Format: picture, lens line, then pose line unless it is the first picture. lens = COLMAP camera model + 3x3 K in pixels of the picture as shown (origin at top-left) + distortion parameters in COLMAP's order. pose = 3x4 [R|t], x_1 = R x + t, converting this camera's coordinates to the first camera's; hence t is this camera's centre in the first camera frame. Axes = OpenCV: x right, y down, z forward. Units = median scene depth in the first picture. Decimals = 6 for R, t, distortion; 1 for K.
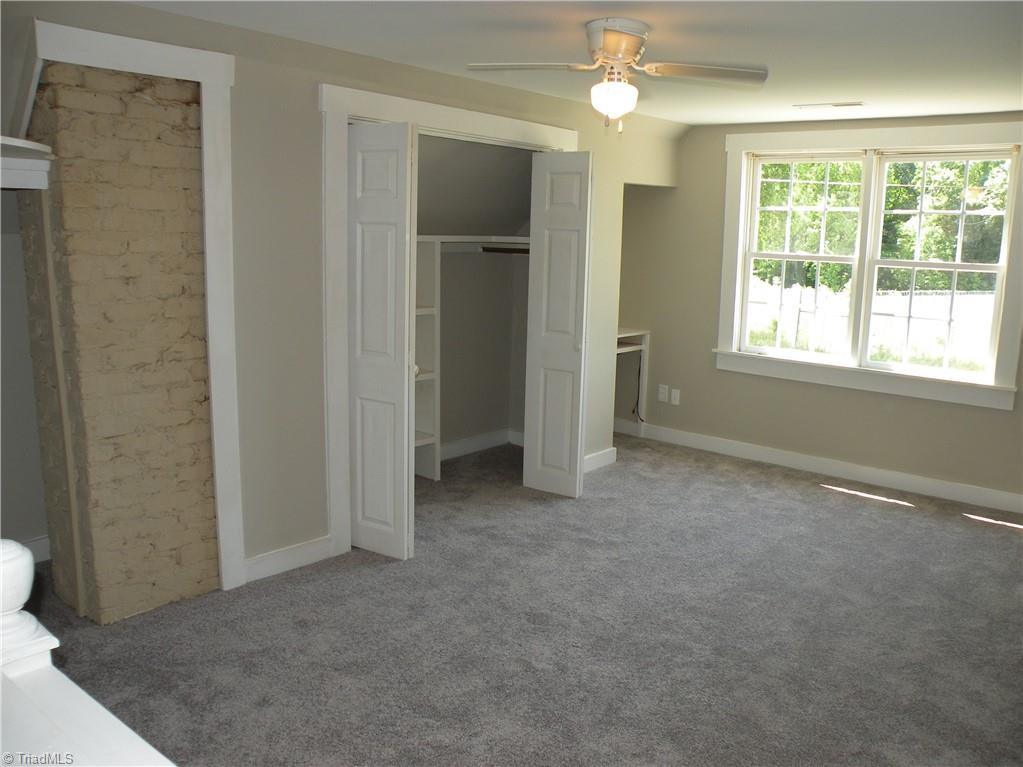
lens RADIAL K [[807.3, 0, 528.0], [0, 807.3, 385.4], [0, 0, 1]] dist [-0.164906, 0.145233]
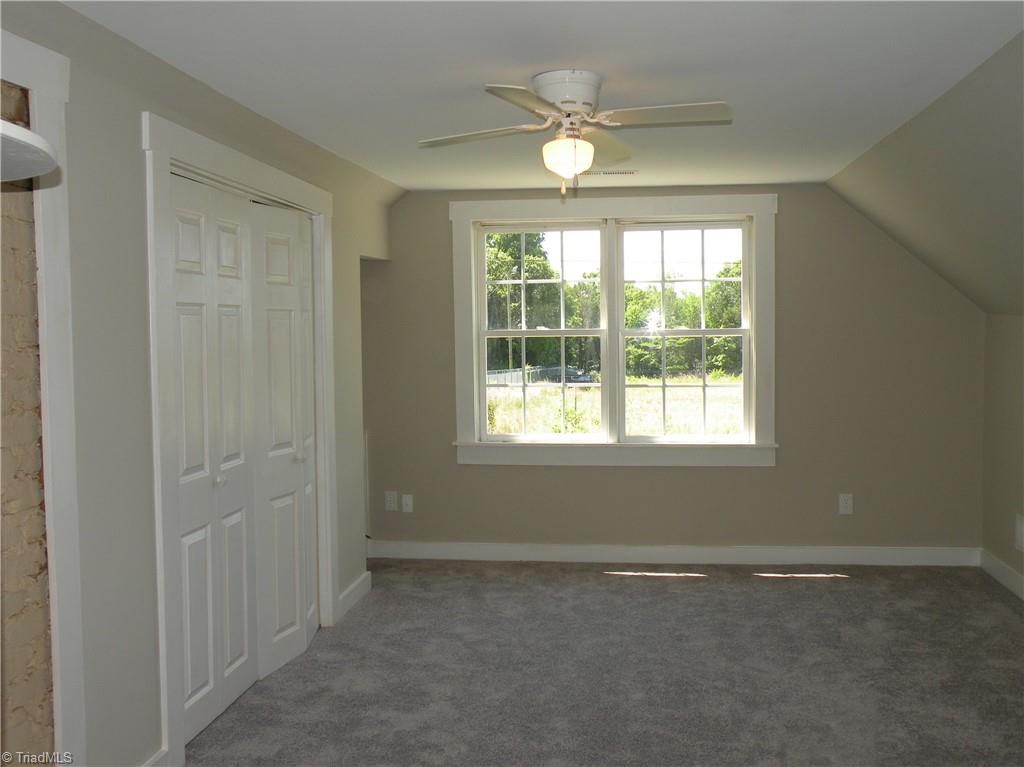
lens RADIAL K [[977.8, 0, 512.0], [0, 977.8, 383.5], [0, 0, 1]] dist [-0.019320, 0.101646]
pose [[0.841856, -0.064101, 0.535883, -0.332985], [0.130932, 0.987517, -0.087565, -0.007489], [-0.523580, 0.143882, 0.839739, 0.065255]]
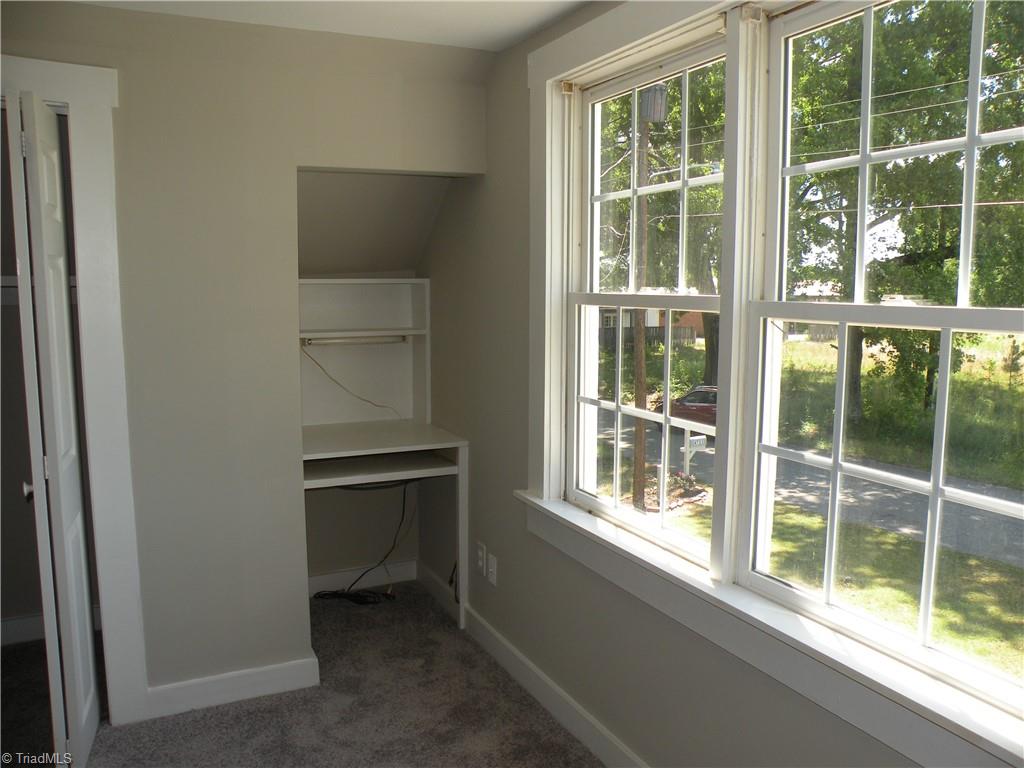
lens RADIAL K [[808.1, 0, 528.5], [0, 808.1, 385.9], [0, 0, 1]] dist [-0.164906, 0.145233]
pose [[0.922423, 0.033652, -0.384712, 0.498972], [-0.059597, 0.996667, -0.055714, -0.096597], [0.381555, 0.074319, 0.921354, 0.631446]]
